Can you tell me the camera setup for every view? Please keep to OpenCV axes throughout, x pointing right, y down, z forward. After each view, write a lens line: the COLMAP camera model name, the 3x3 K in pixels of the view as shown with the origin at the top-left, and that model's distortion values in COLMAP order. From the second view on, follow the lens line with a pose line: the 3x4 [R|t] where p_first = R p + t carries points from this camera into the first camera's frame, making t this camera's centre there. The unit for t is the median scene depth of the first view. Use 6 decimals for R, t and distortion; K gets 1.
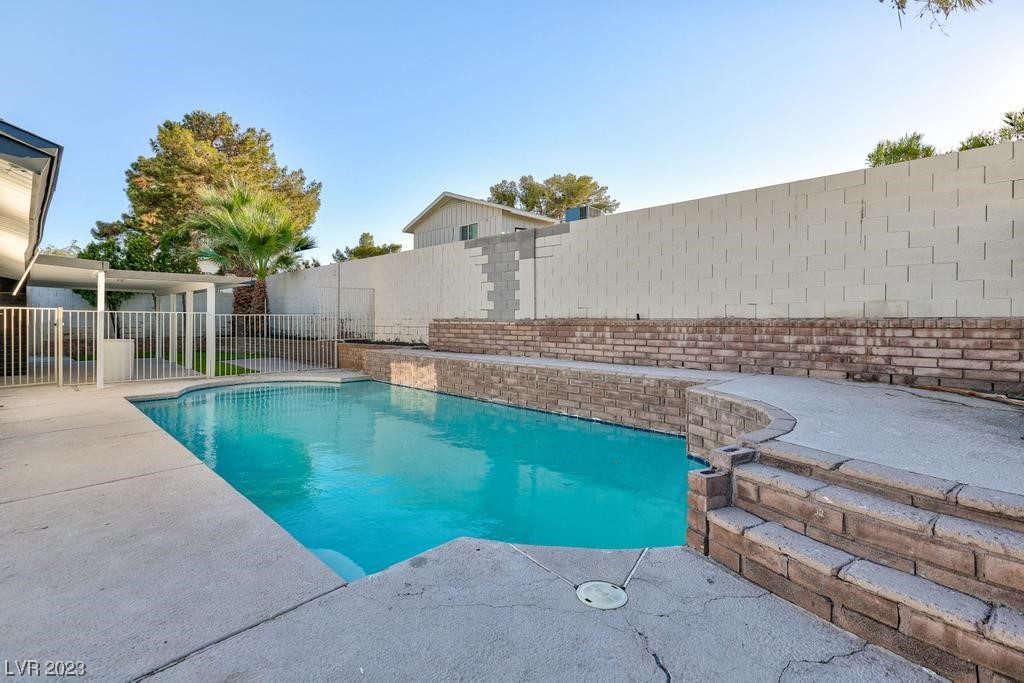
lens RADIAL K [[460.3, 0, 515.1], [0, 460.3, 333.2], [0, 0, 1]] dist [-0.024523, 0.013880]
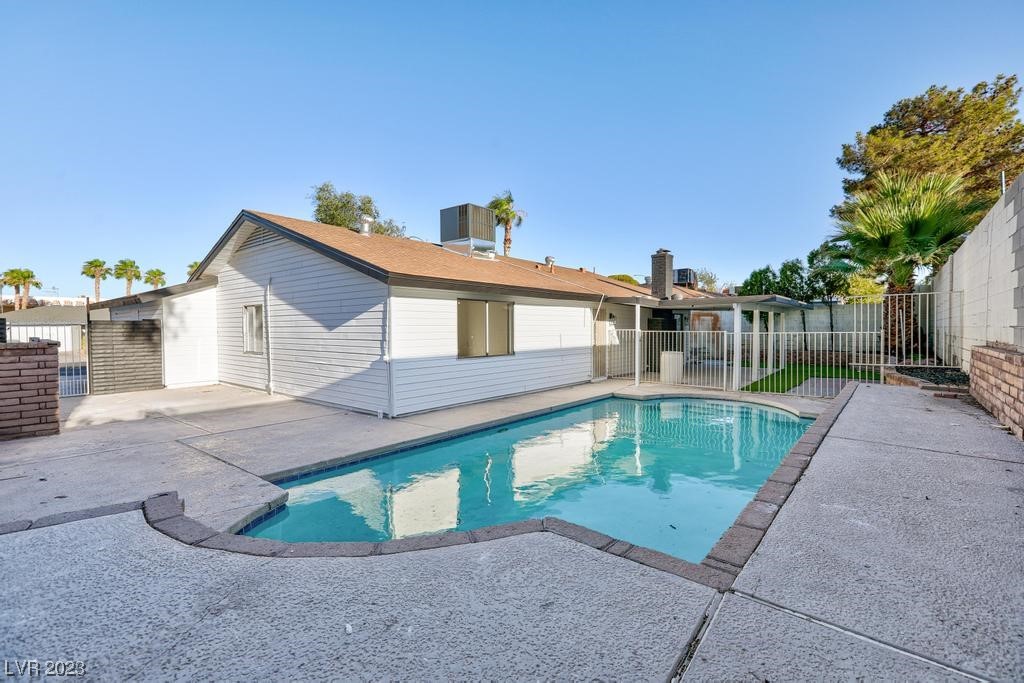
lens RADIAL K [[460.3, 0, 512.6], [0, 460.3, 336.3], [0, 0, 1]] dist [-0.024523, 0.013880]
pose [[0.067284, 0.005428, -0.997719, 0.497953], [-0.021862, 0.999753, 0.003965, -0.026110], [0.997494, 0.021546, 0.067386, 0.576103]]
